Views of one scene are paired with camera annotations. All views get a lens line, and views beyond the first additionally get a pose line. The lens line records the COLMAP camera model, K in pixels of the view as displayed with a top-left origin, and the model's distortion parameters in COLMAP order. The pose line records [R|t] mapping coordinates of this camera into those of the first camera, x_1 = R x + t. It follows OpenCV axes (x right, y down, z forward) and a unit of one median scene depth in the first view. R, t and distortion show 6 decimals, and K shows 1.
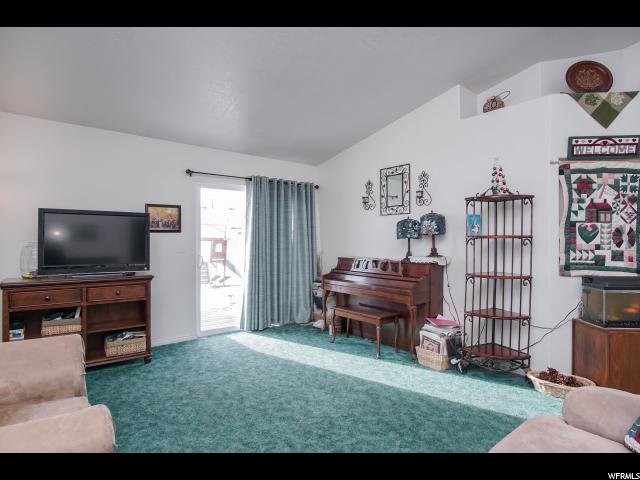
lens RADIAL K [[349.4, 0, 315.7], [0, 349.4, 239.3], [0, 0, 1]] dist [-0.014777, 0.001660]
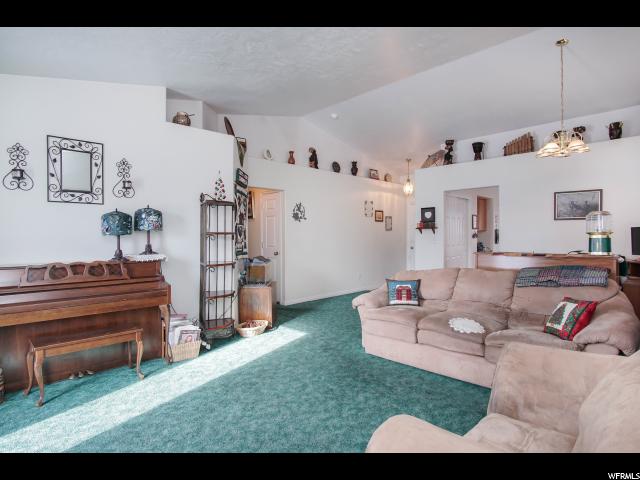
lens RADIAL K [[349.4, 0, 315.3], [0, 349.4, 239.9], [0, 0, 1]] dist [-0.014777, 0.001660]
pose [[-0.099446, -0.007055, 0.995018, -0.620617], [0.006411, 0.999950, 0.007731, 0.007124], [-0.995022, 0.007148, -0.099396, 0.607727]]
